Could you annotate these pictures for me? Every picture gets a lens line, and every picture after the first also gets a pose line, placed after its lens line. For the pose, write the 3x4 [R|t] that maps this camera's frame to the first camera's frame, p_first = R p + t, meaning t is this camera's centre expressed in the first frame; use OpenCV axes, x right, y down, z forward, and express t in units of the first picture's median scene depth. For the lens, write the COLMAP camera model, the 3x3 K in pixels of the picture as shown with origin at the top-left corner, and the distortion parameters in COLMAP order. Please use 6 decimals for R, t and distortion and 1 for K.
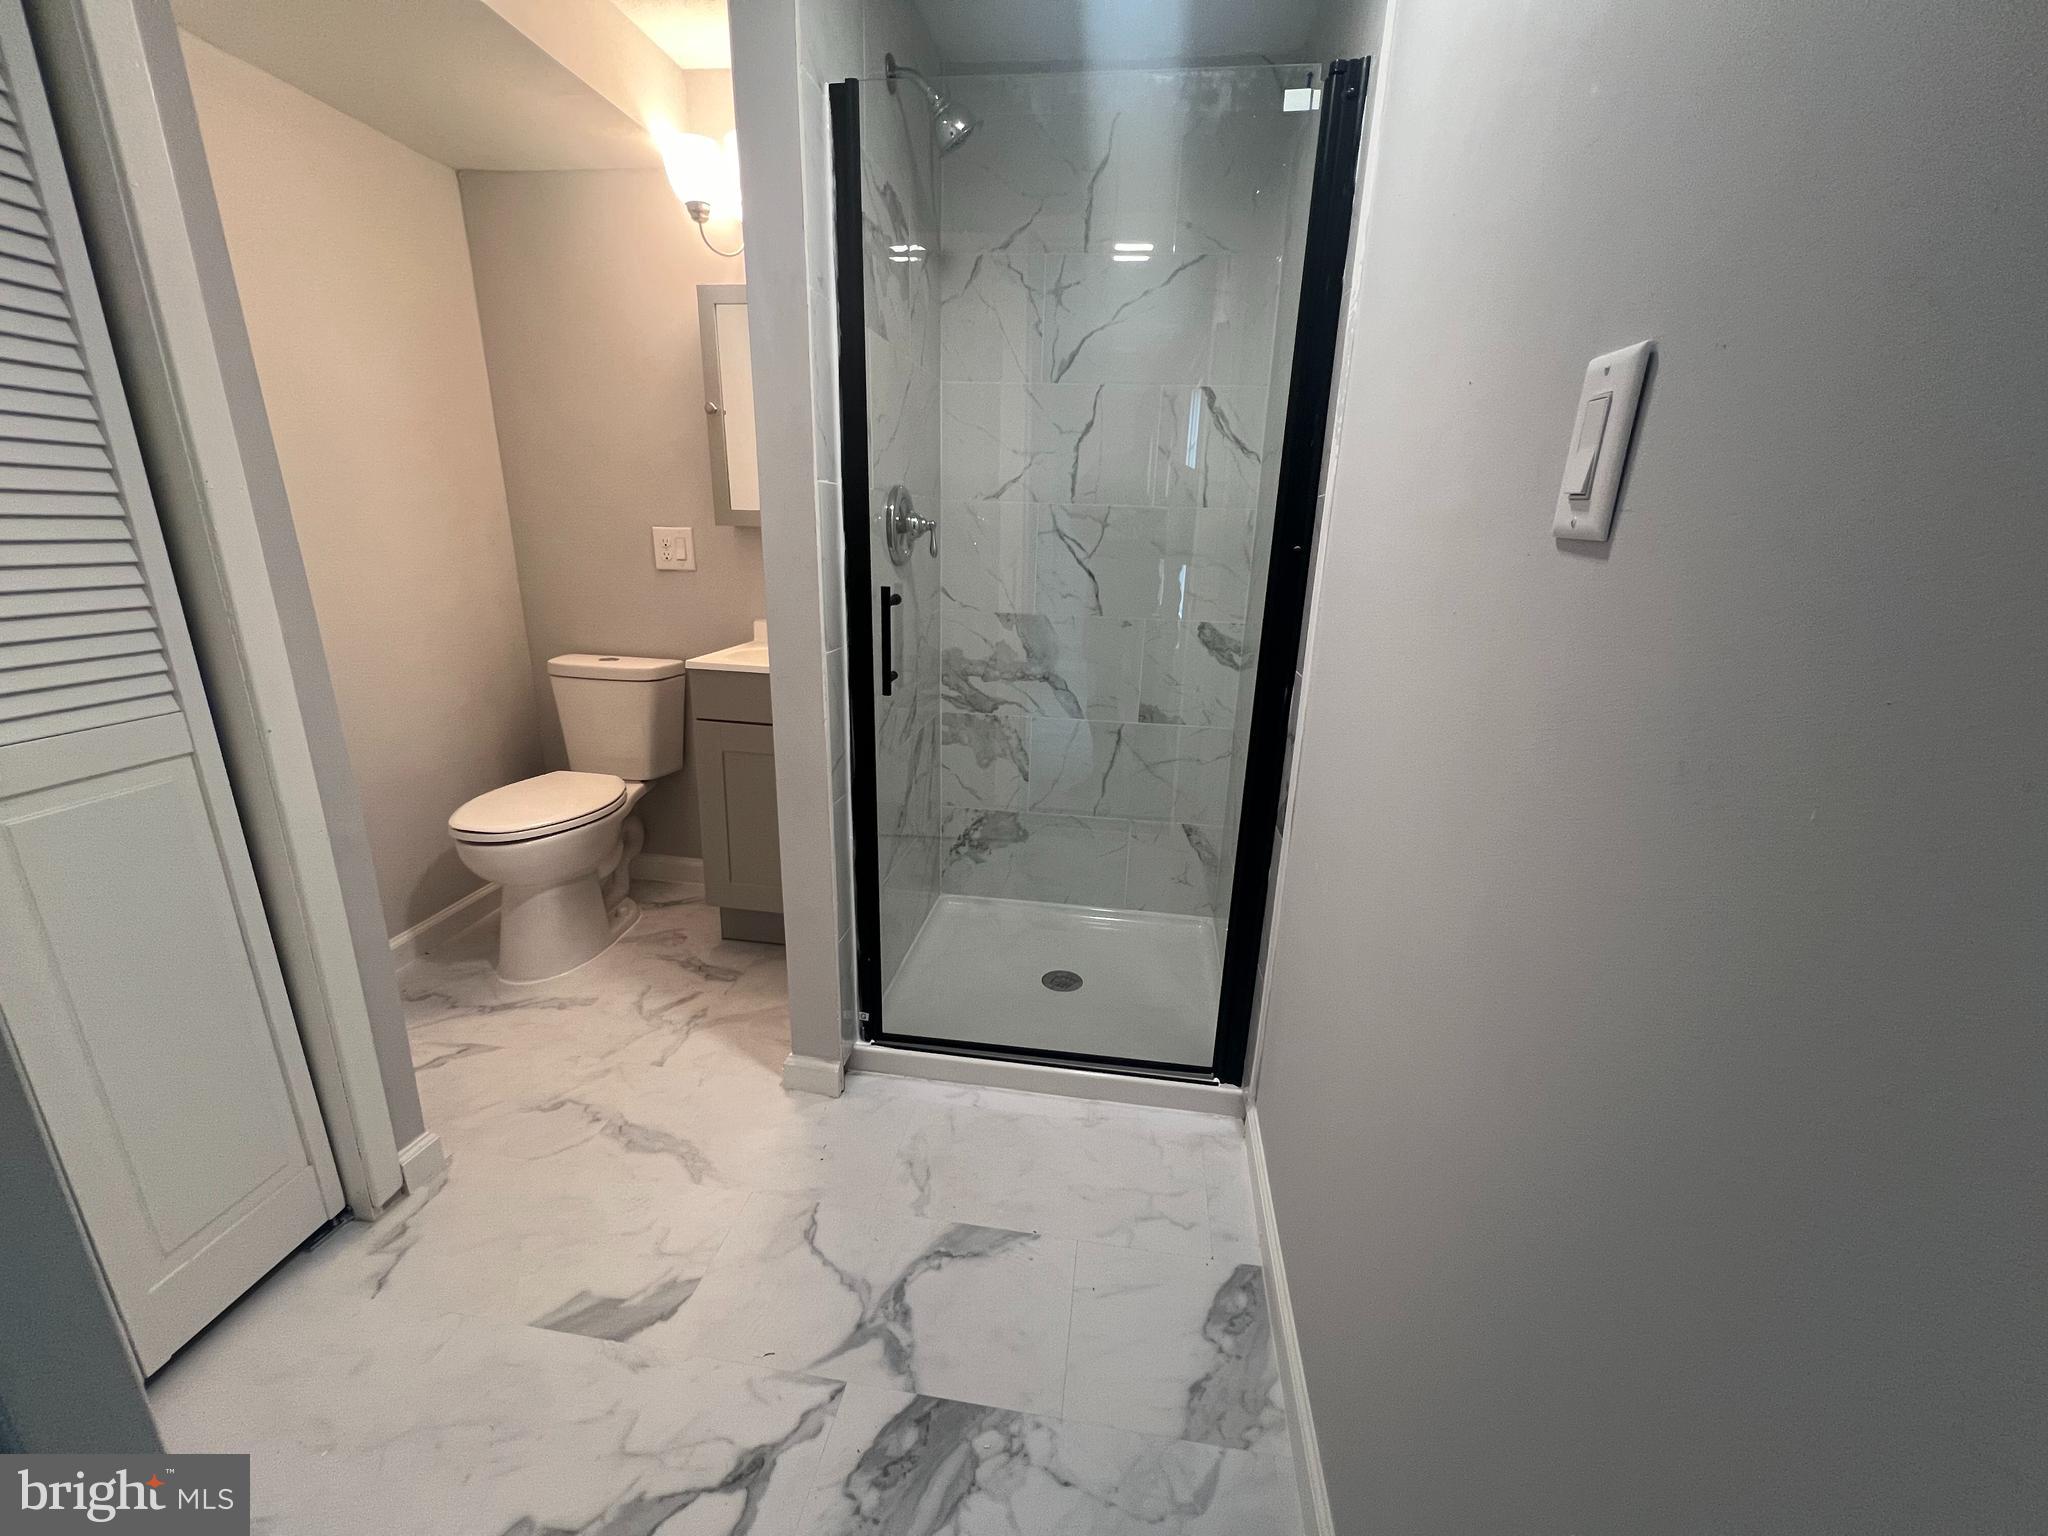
lens RADIAL K [[825.0, 0, 1024.1], [0, 825.0, 769.7], [0, 0, 1]] dist [-0.000084, -0.000098]
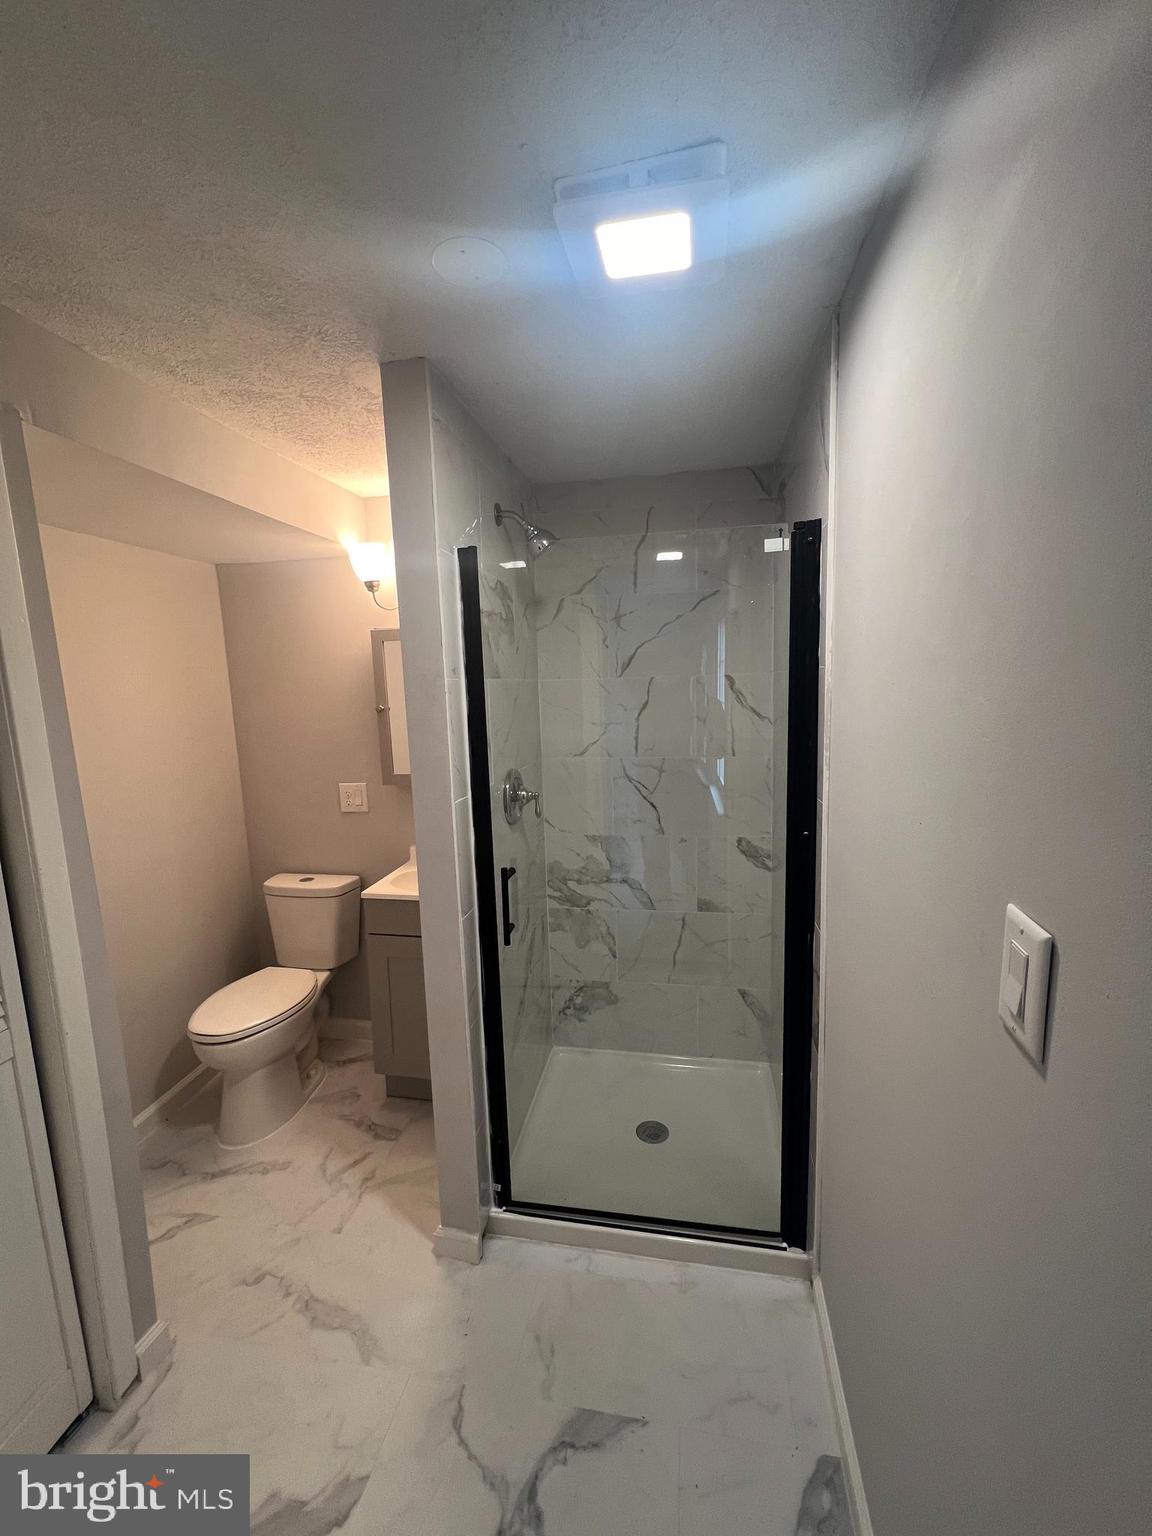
lens RADIAL K [[618.8, 0, 574.8], [0, 618.8, 764.5], [0, 0, 1]] dist [-0.000084, -0.000098]
pose [[0.997104, -0.055420, -0.052070, 0.010098], [0.046500, 0.986159, -0.159147, -0.181272], [0.060169, 0.156265, 0.985881, -0.028560]]
